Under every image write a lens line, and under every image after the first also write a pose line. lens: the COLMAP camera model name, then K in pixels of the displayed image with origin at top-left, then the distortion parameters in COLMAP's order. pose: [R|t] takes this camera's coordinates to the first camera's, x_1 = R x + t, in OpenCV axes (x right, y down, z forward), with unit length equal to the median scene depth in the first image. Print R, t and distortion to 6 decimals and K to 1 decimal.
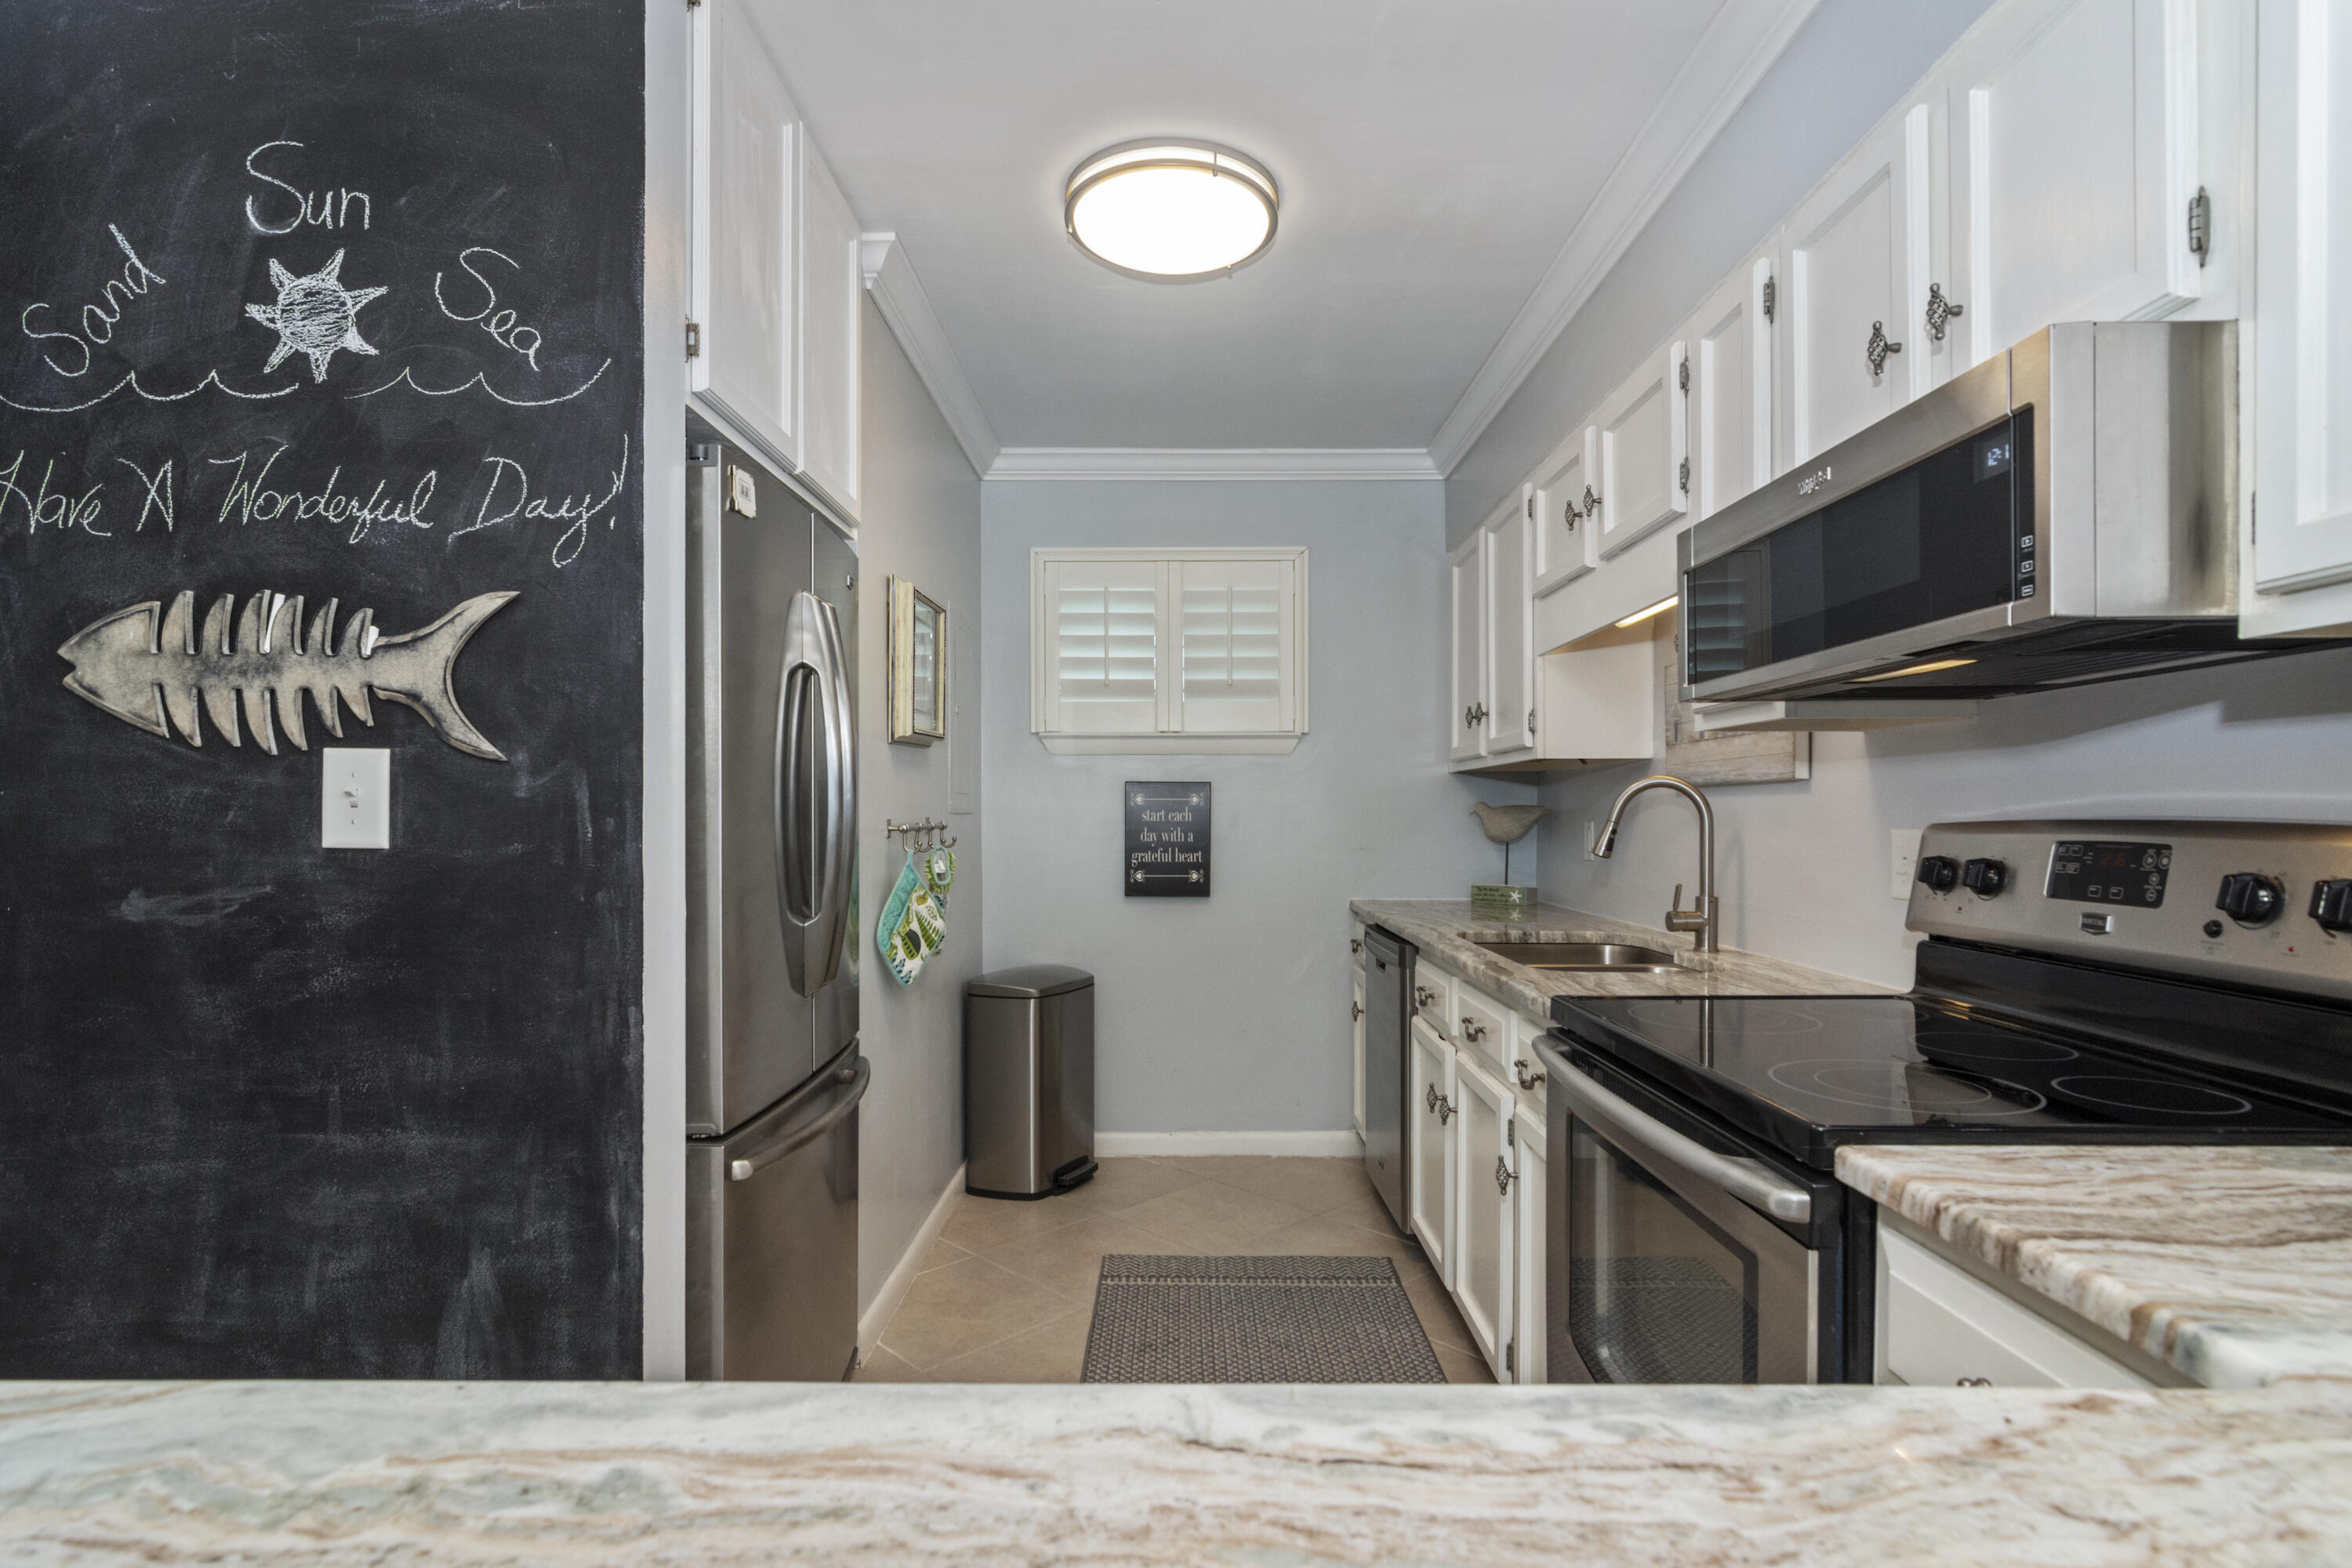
lens RADIAL K [[1126.7, 0, 1177.9], [0, 1126.7, 822.7], [0, 0, 1]] dist [0.000017, 0.000362]
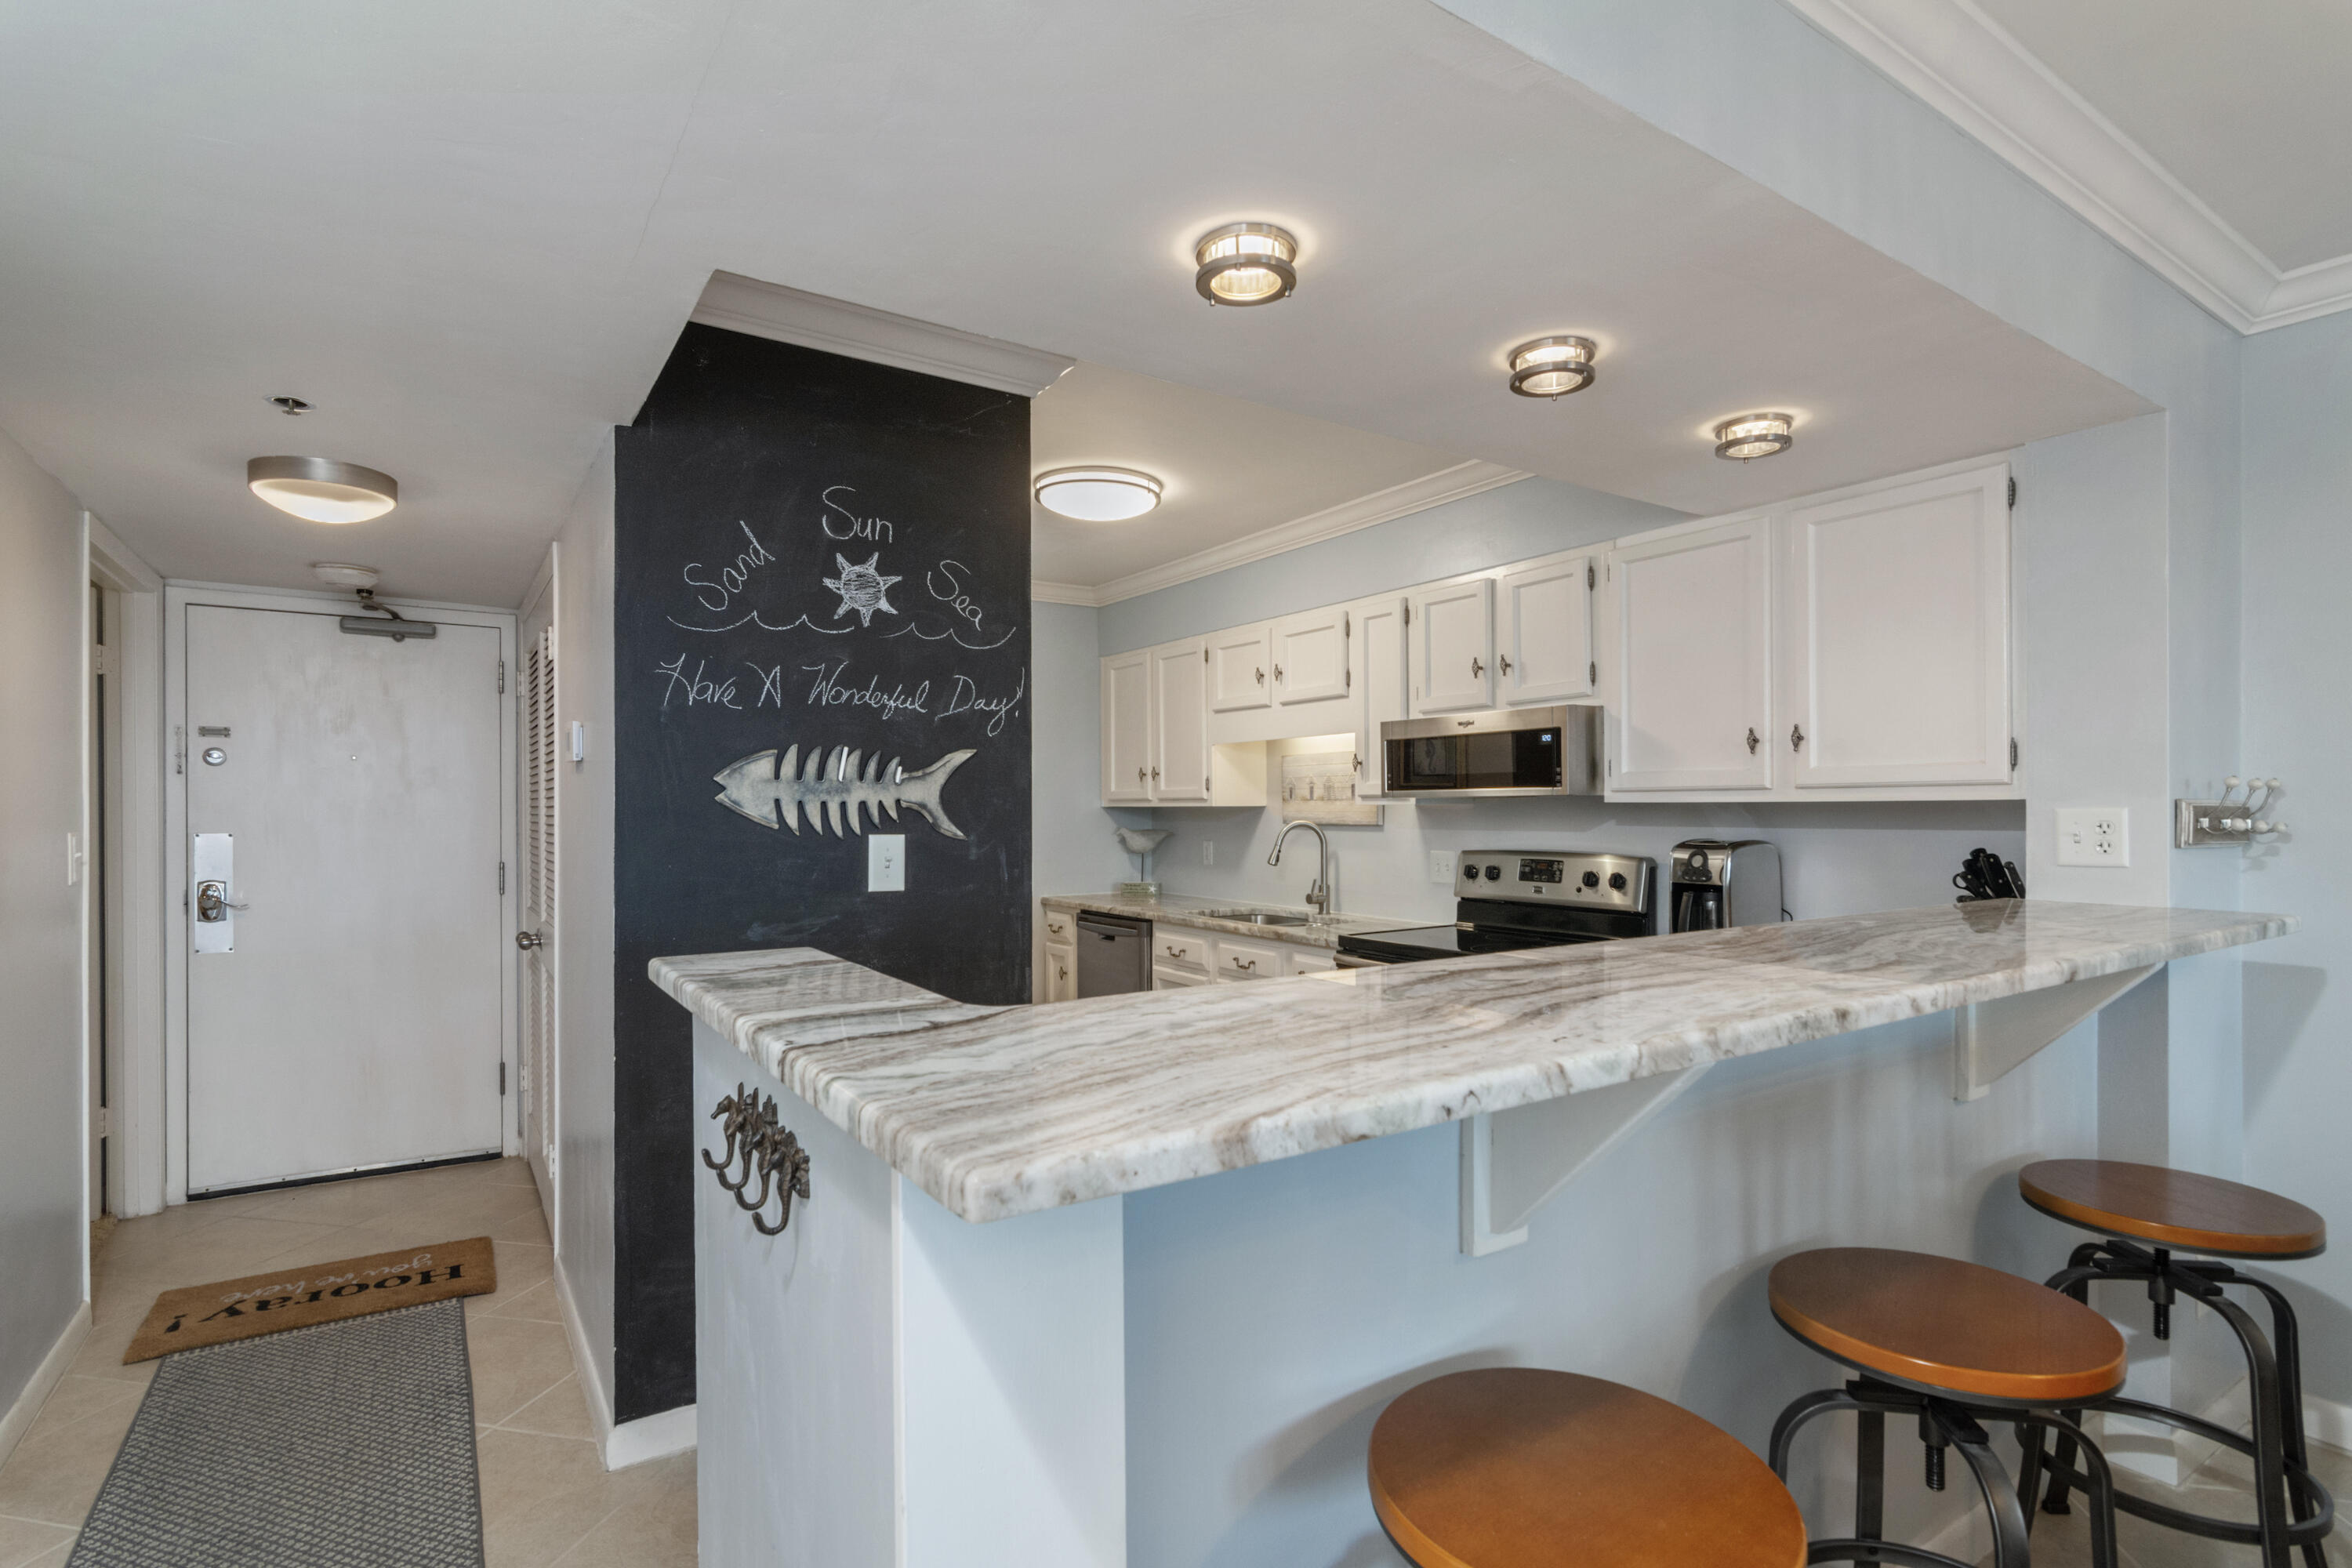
lens RADIAL K [[1133.6, 0, 1171.1], [0, 1133.6, 812.5], [0, 0, 1]] dist [-0.002587, 0.000833]
pose [[0.831213, -0.006579, 0.555916, -1.345986], [0.008310, 0.999965, -0.000590, -0.096116], [-0.555892, 0.005110, 0.831239, -0.729387]]
